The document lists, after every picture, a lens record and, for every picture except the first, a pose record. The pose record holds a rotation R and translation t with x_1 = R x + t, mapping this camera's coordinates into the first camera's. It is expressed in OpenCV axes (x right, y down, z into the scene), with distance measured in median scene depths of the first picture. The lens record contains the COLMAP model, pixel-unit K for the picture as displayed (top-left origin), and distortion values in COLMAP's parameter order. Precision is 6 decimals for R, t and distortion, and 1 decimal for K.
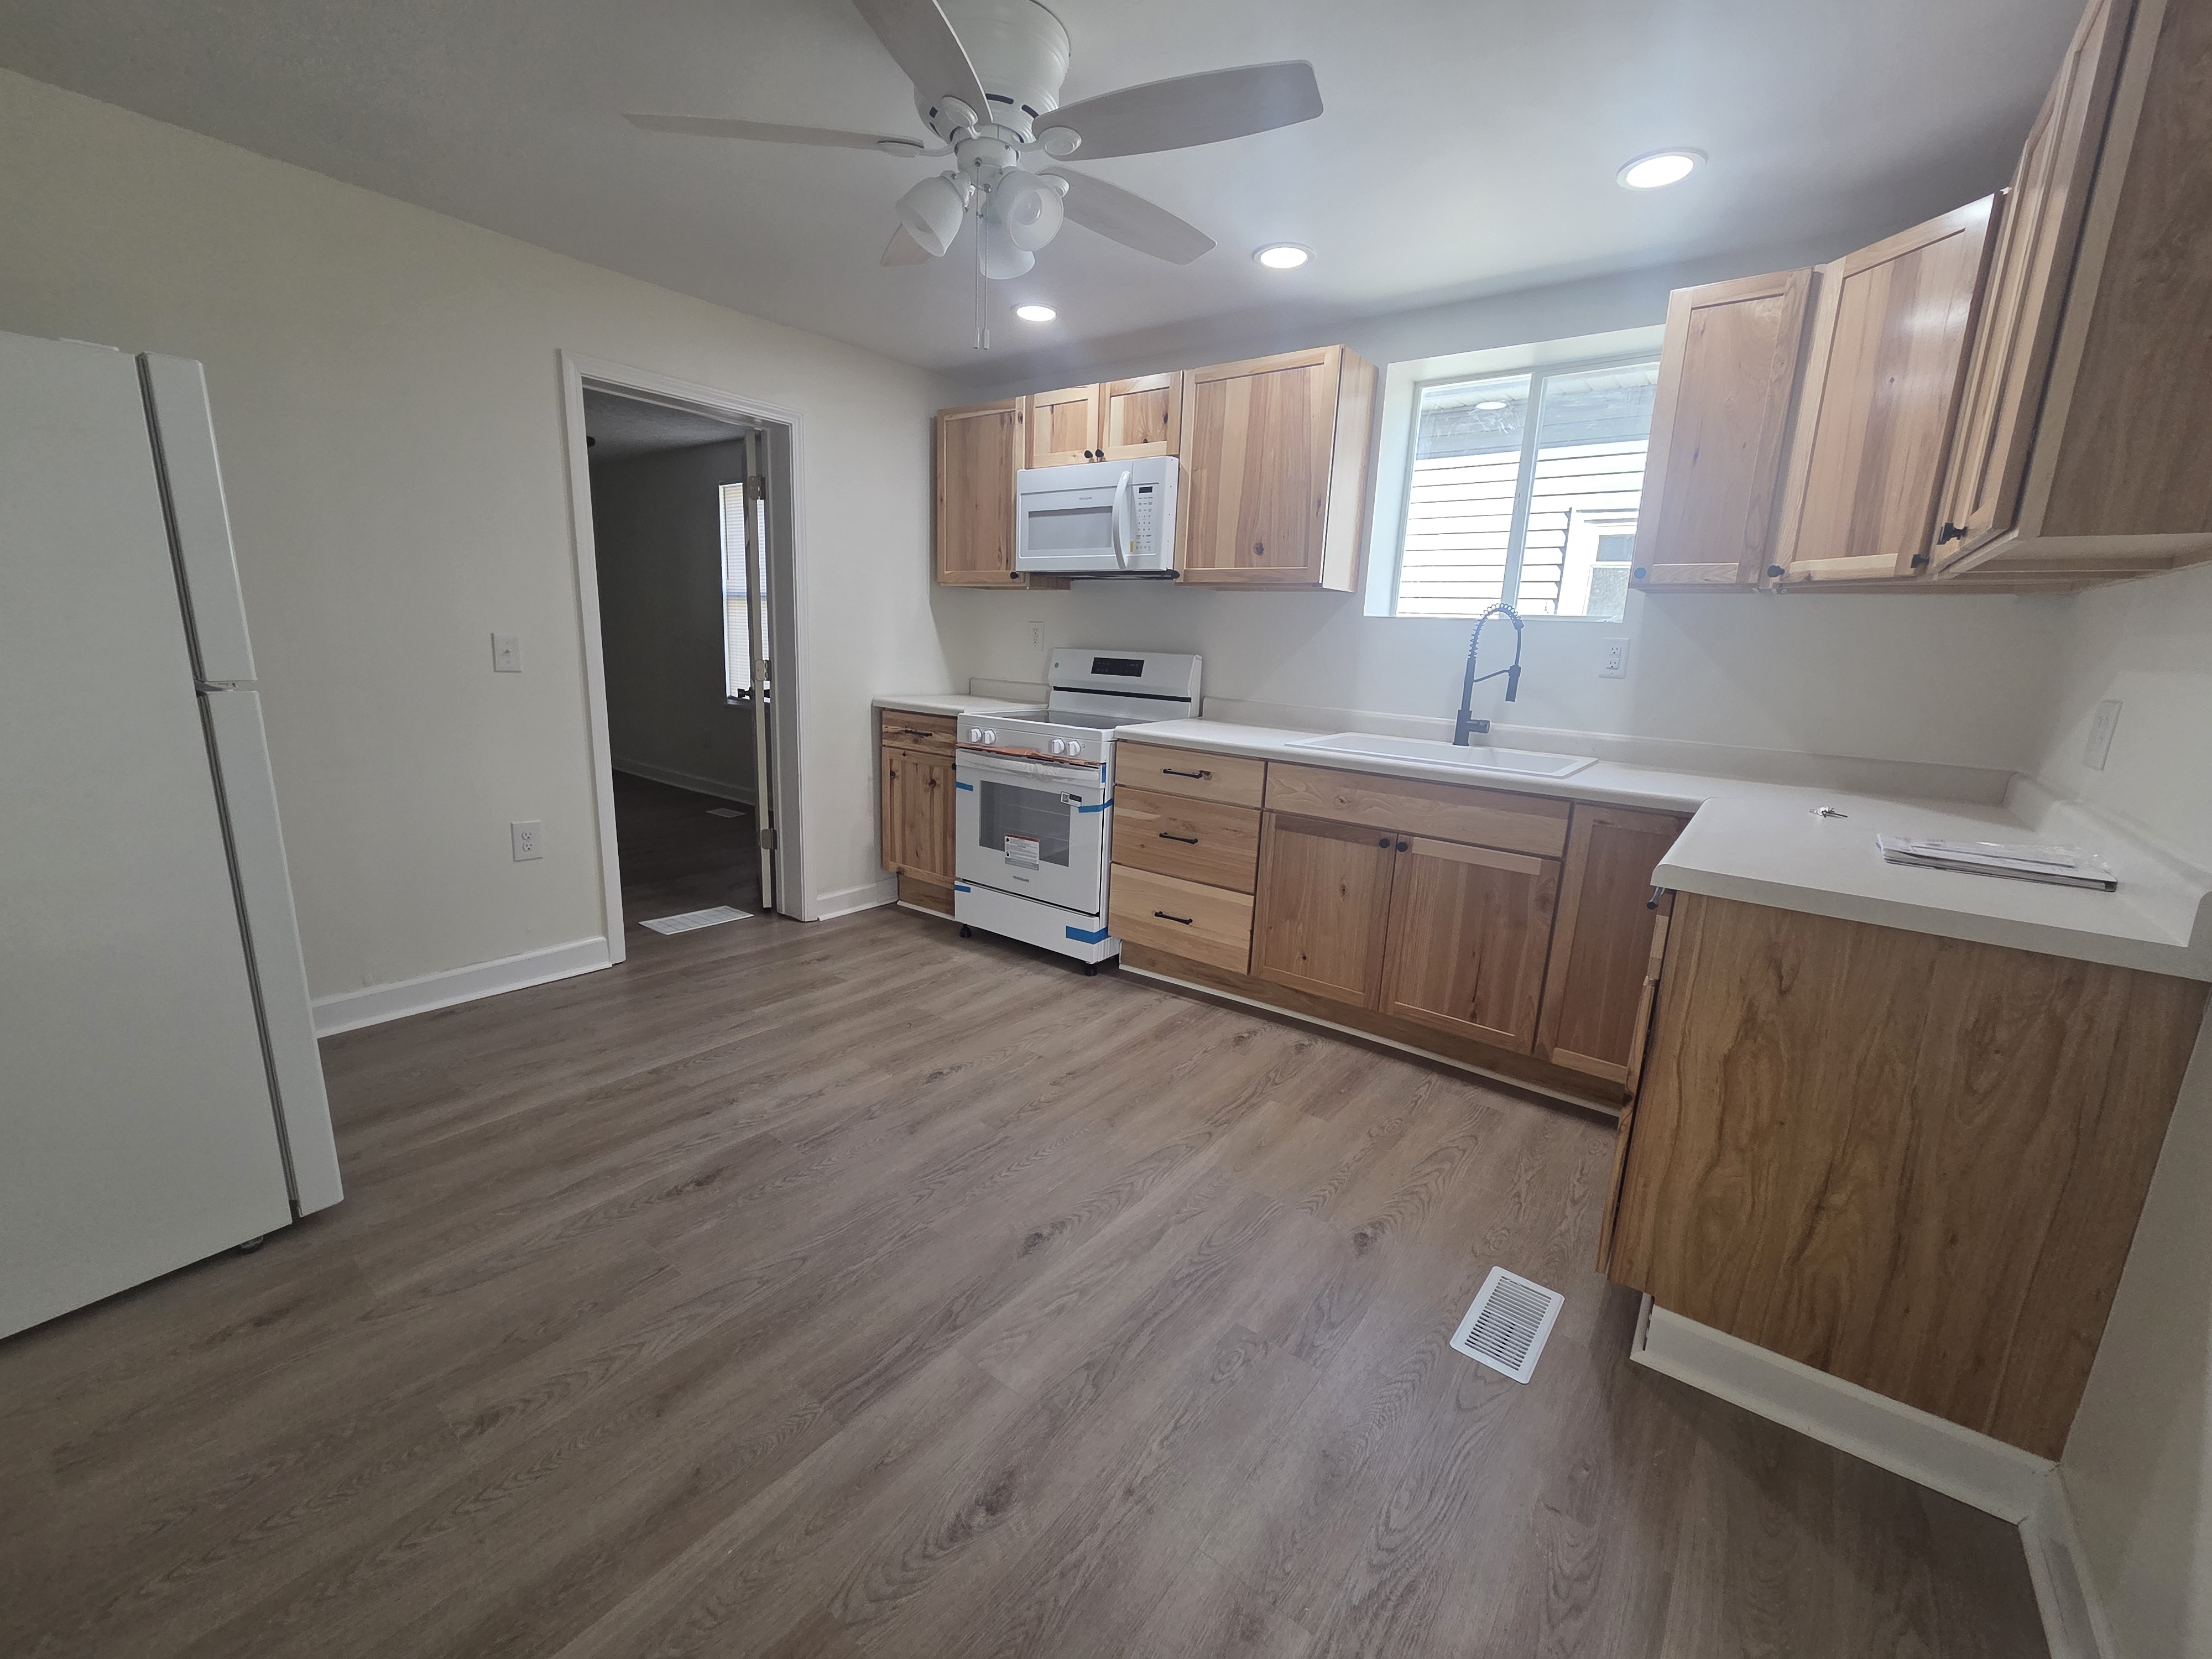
lens RADIAL K [[899.3, 0, 1106.0], [0, 899.3, 829.5], [0, 0, 1]] dist [0.000719, -0.000094]
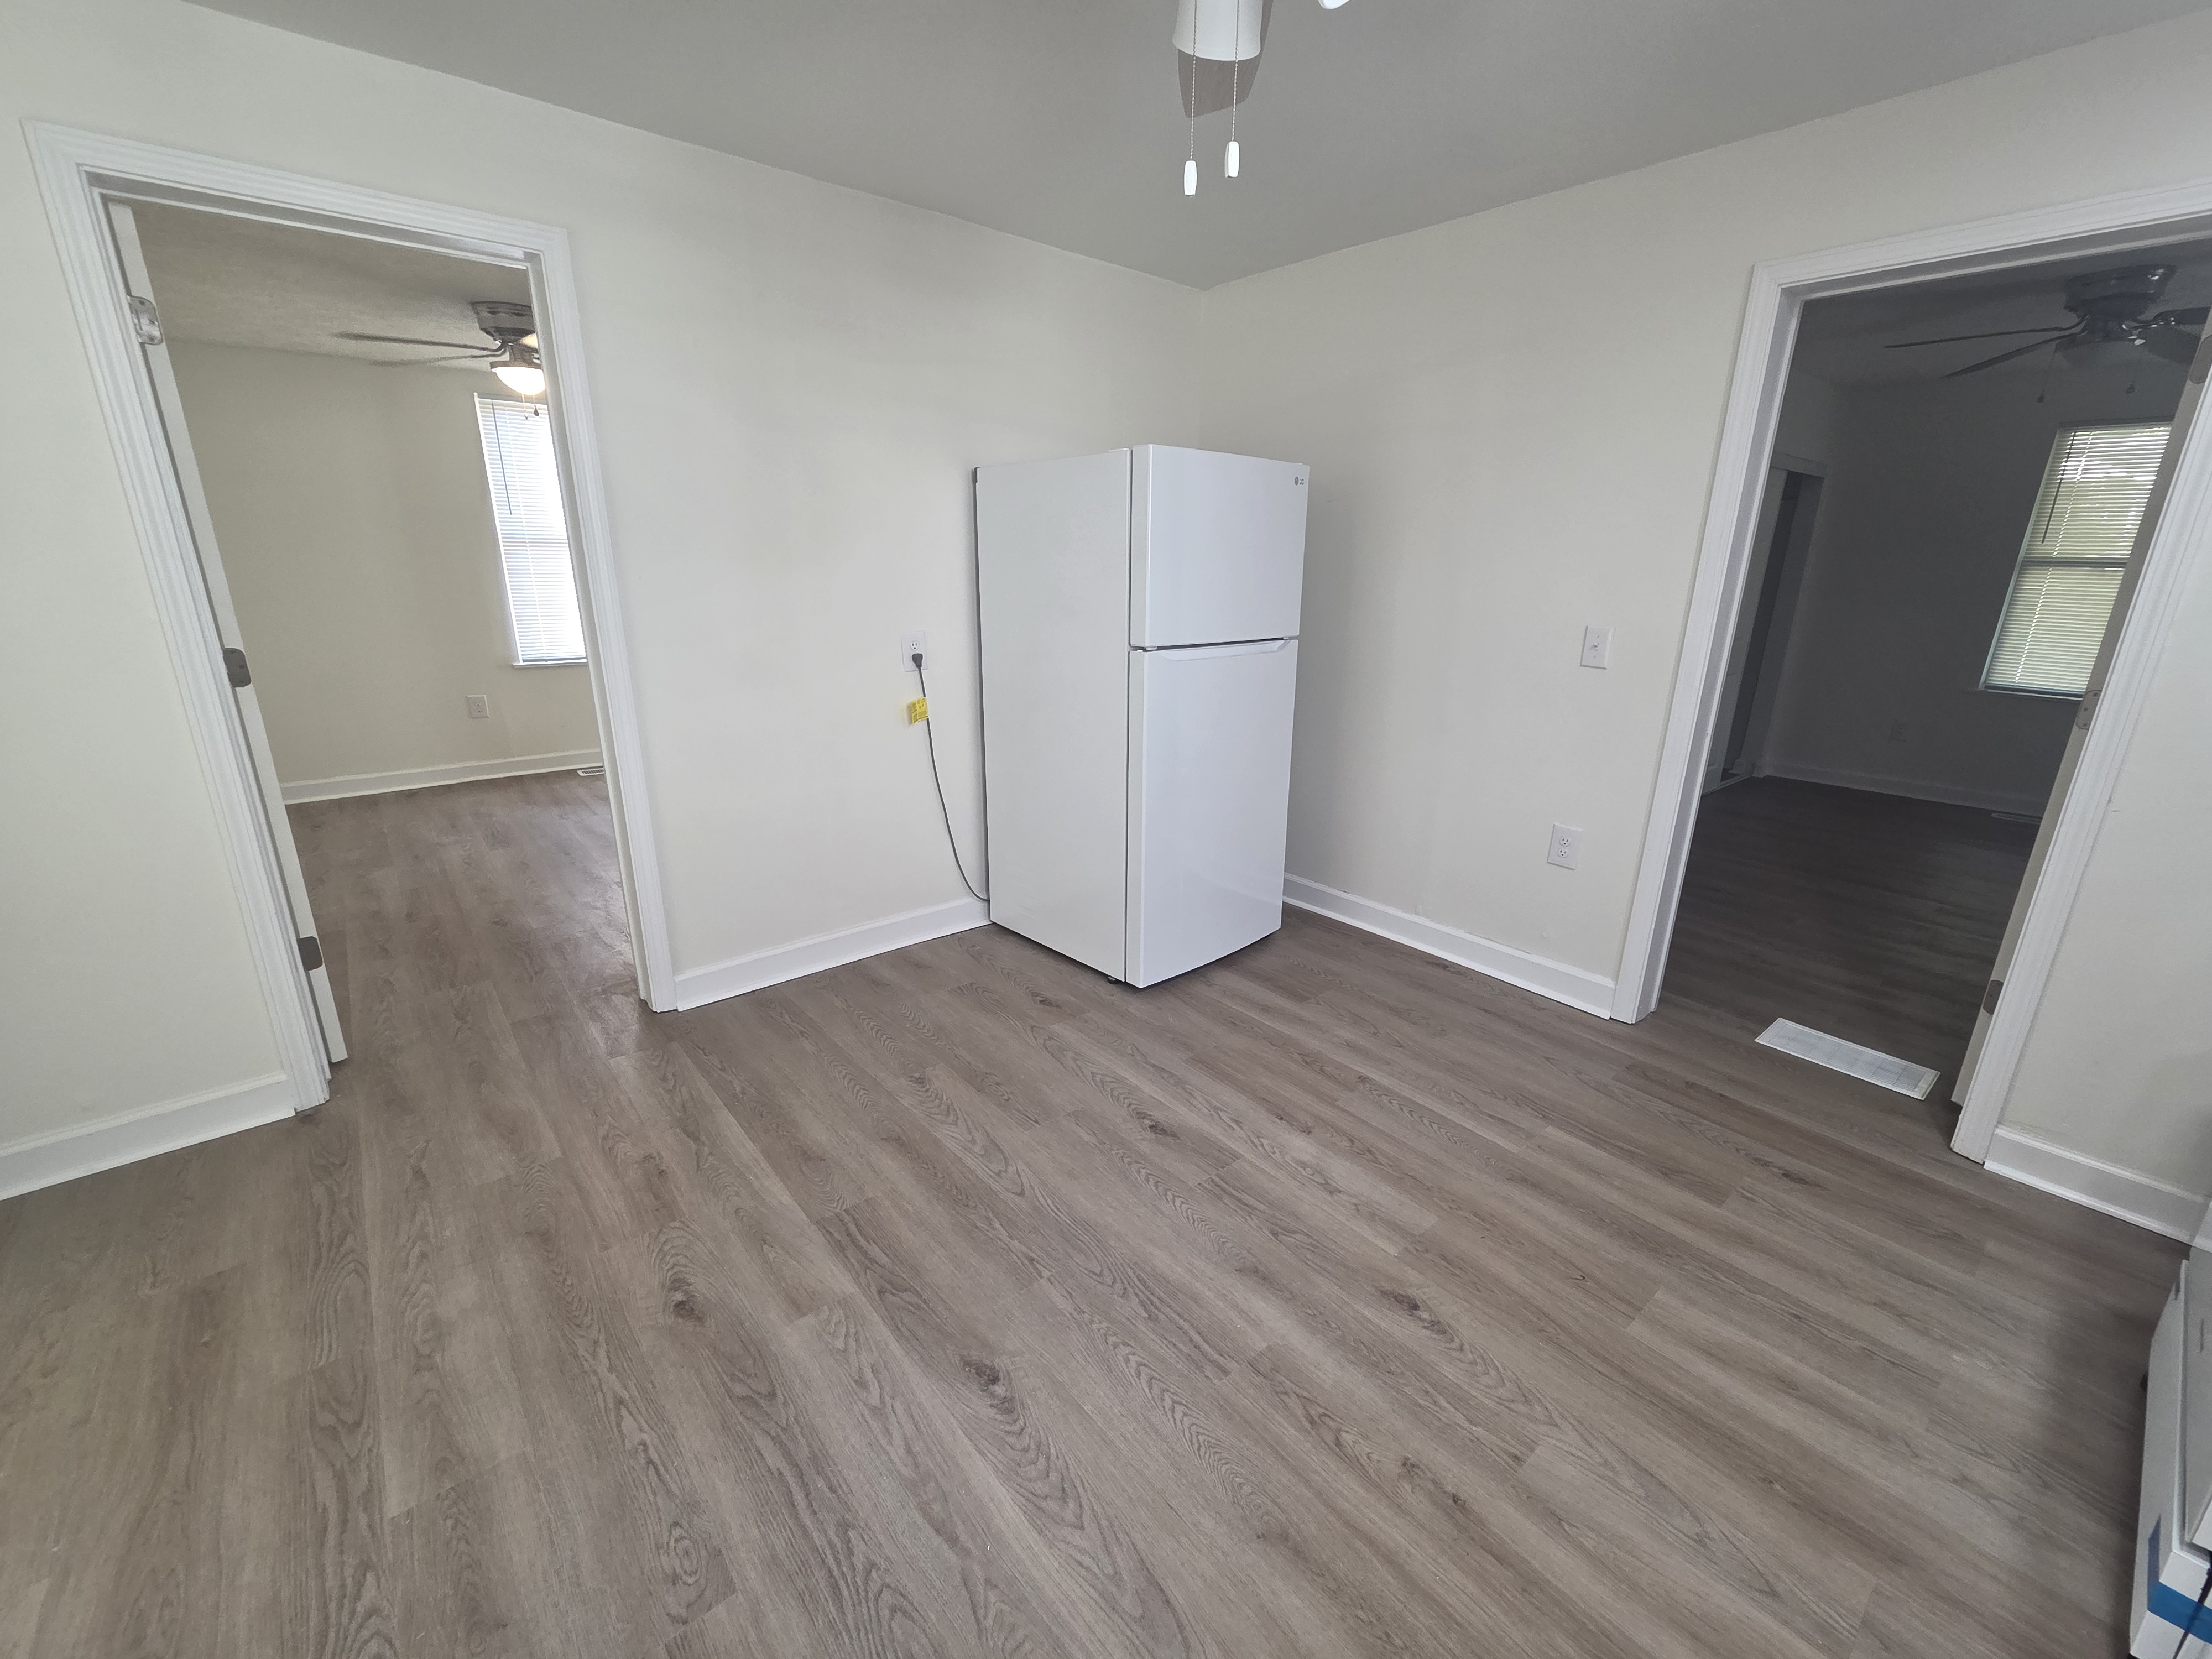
lens RADIAL K [[899.3, 0, 1106.0], [0, 899.3, 829.5], [0, 0, 1]] dist [0.000719, -0.000094]
pose [[-0.201719, 0.239798, -0.949635, 0.464545], [-0.230205, 0.930797, 0.283941, -0.218371], [0.952006, 0.275887, -0.132557, 0.899381]]
